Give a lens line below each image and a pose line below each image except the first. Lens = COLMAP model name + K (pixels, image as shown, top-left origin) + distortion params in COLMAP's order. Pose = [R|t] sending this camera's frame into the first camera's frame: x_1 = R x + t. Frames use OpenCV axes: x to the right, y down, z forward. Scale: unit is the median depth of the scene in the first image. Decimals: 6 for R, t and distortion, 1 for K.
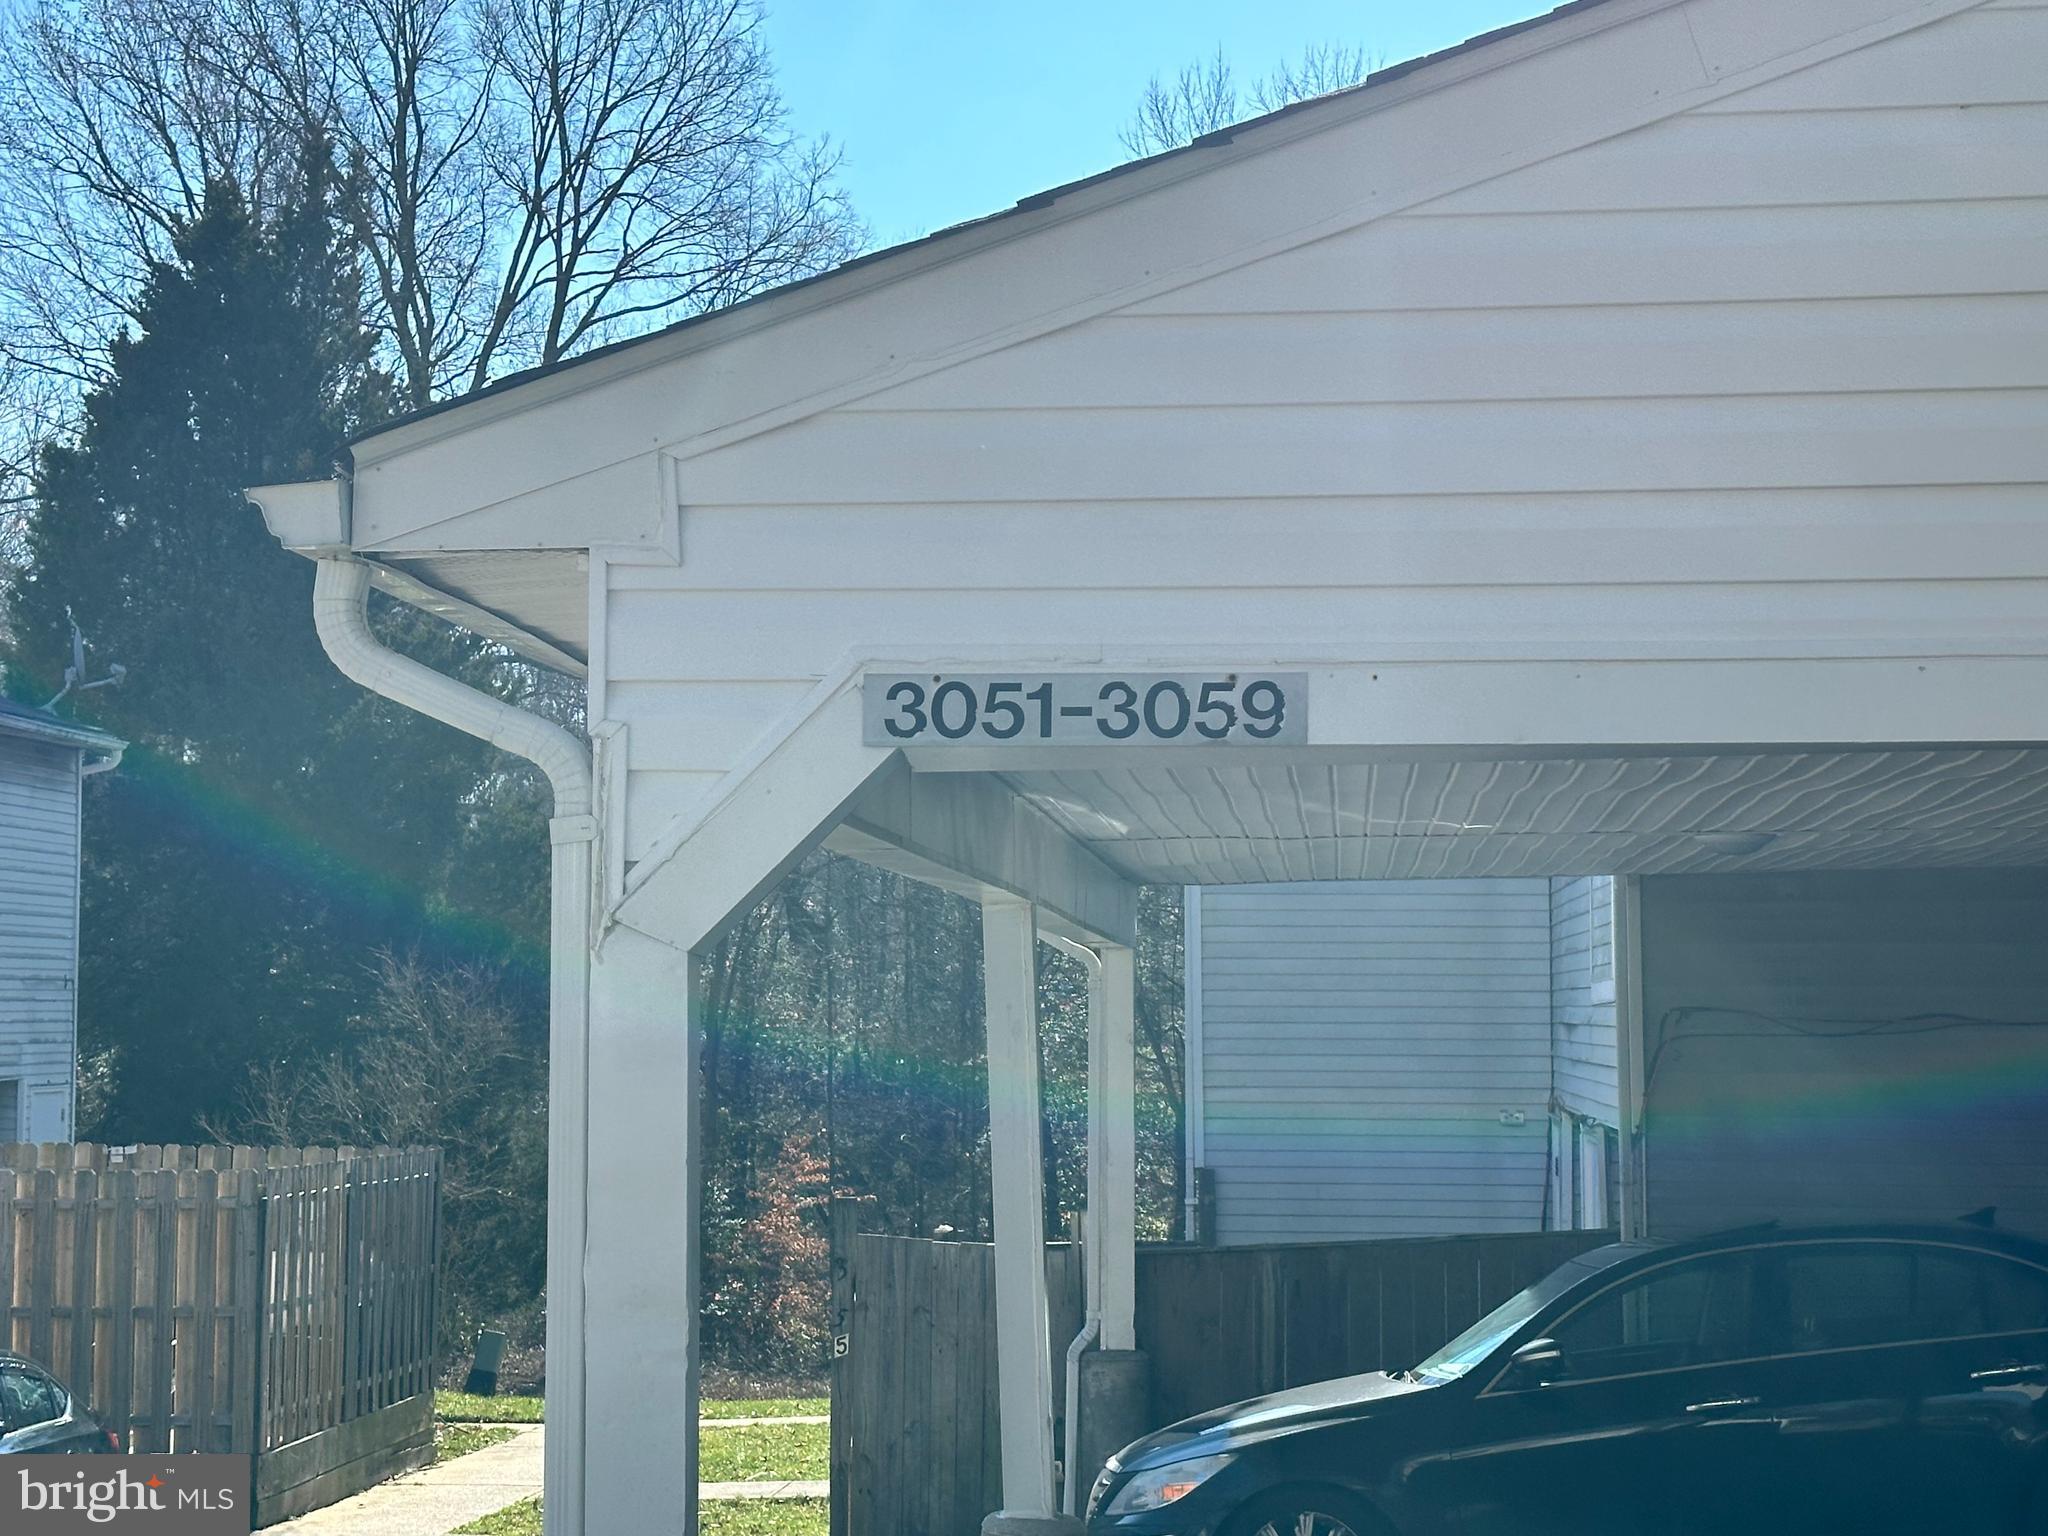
lens RADIAL K [[3588.5, 0, 1022.6], [0, 3588.5, 765.7], [0, 0, 1]] dist [0.211595, 0.000000]
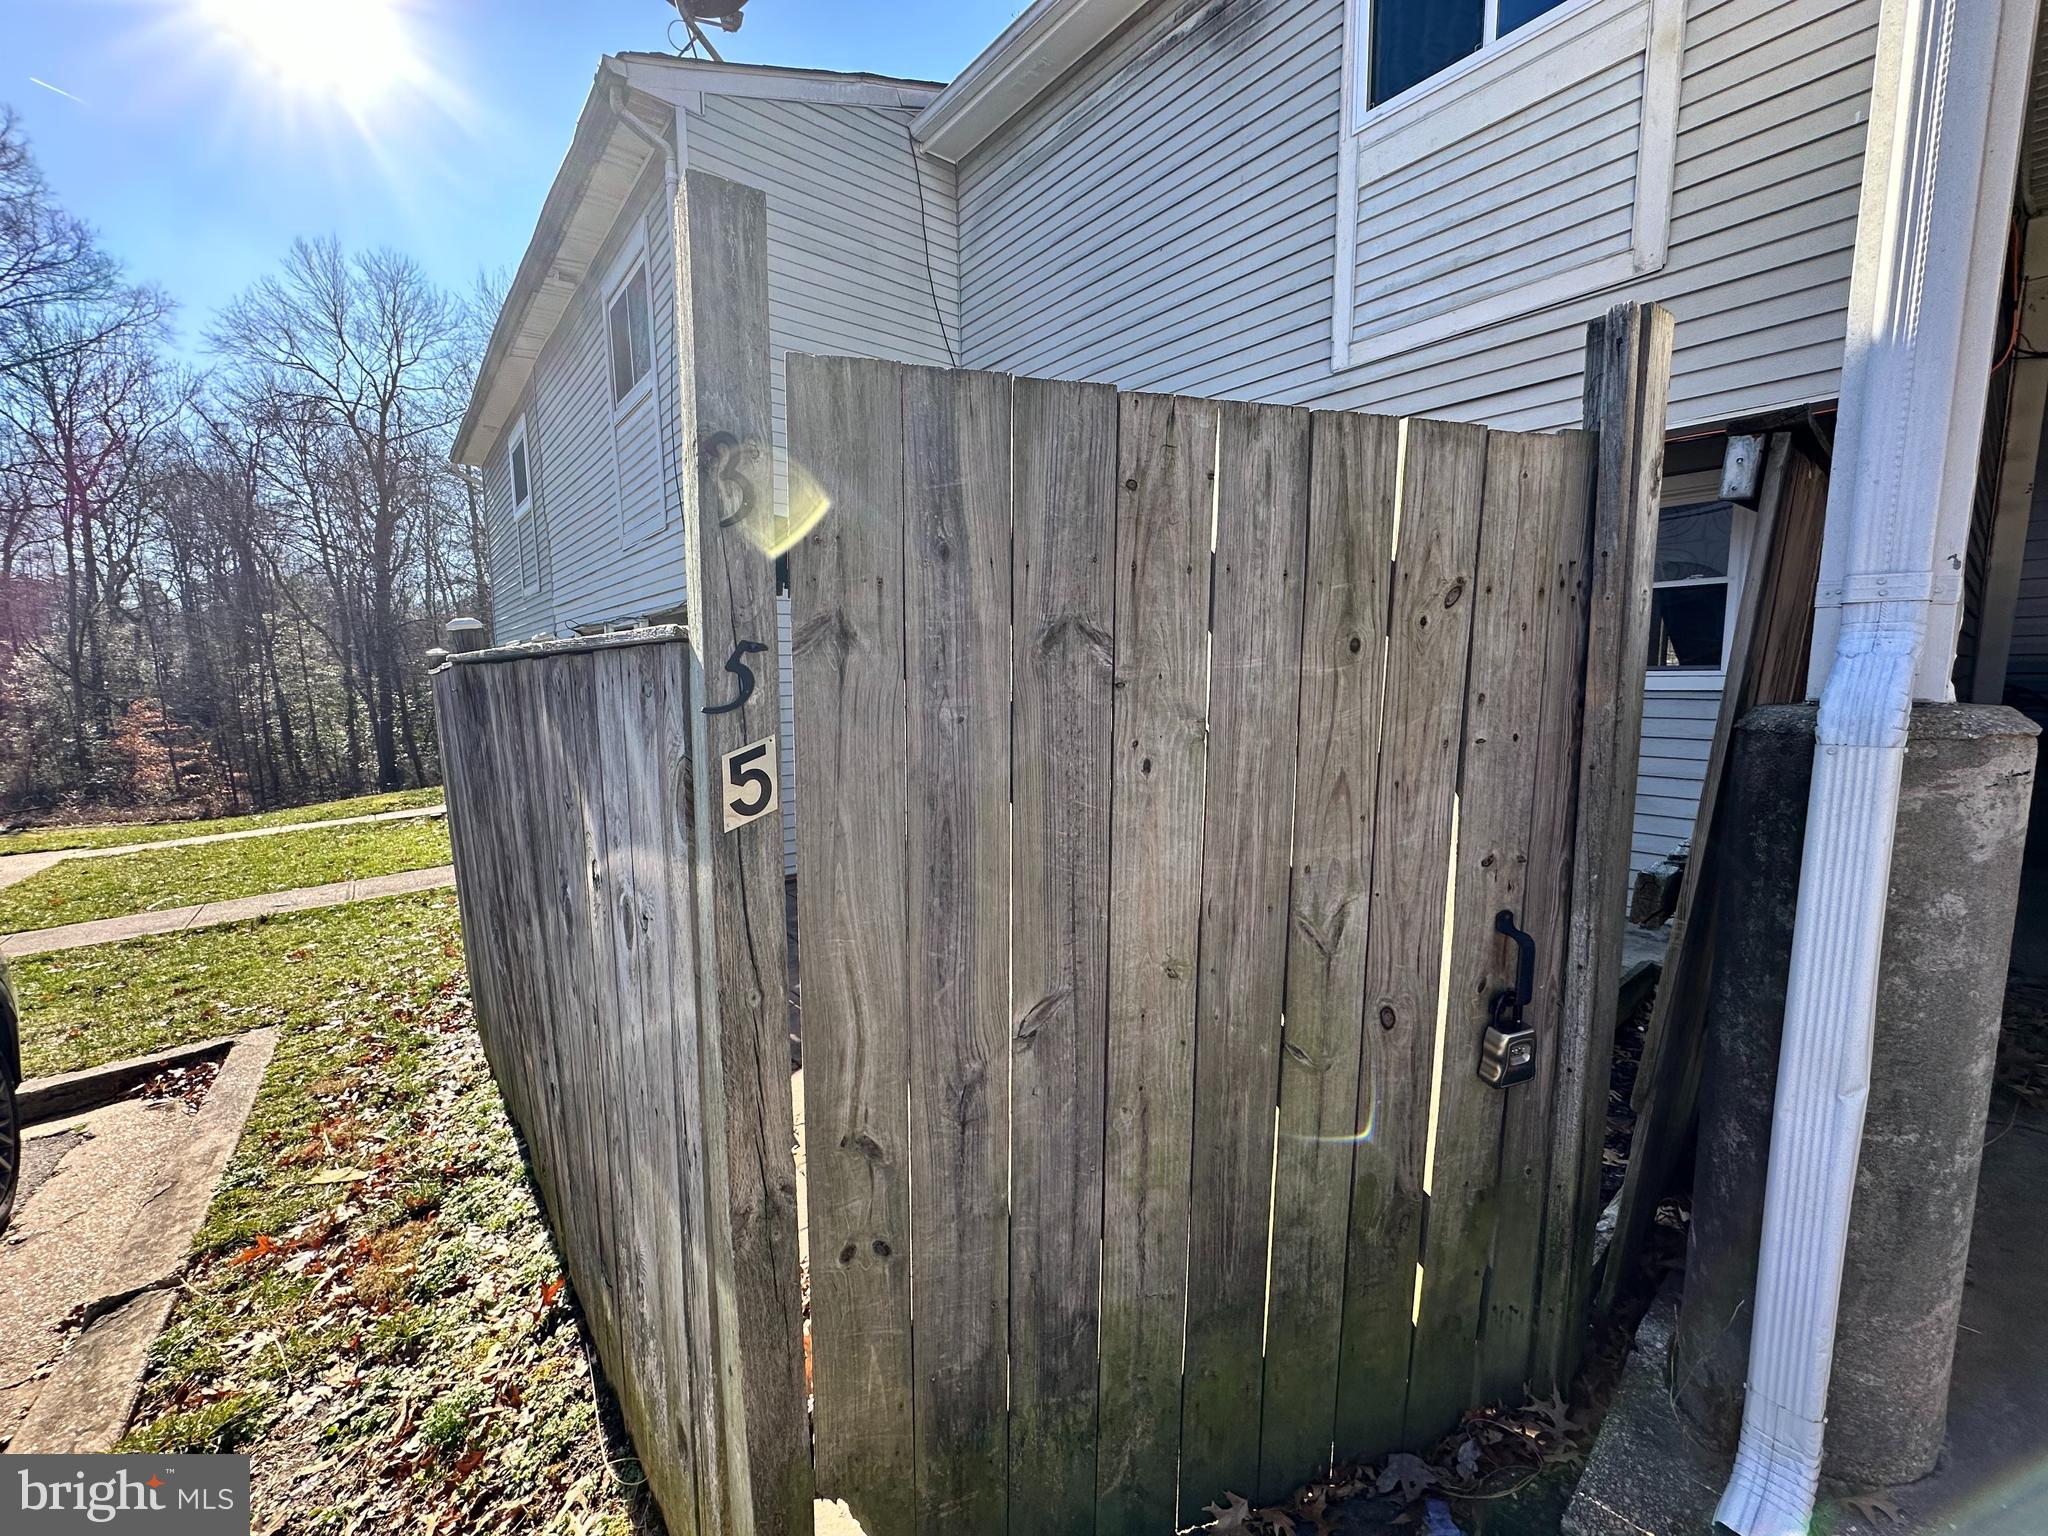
lens RADIAL K [[815.5, 0, 1023.5], [0, 815.5, 770.8], [0, 0, 1]] dist [-0.003735, 0.000765]
pose [[0.717332, -0.094705, 0.690265, -0.076525], [-0.033849, 0.984812, 0.170294, 0.149828], [-0.695909, -0.145522, 0.703232, 0.949296]]
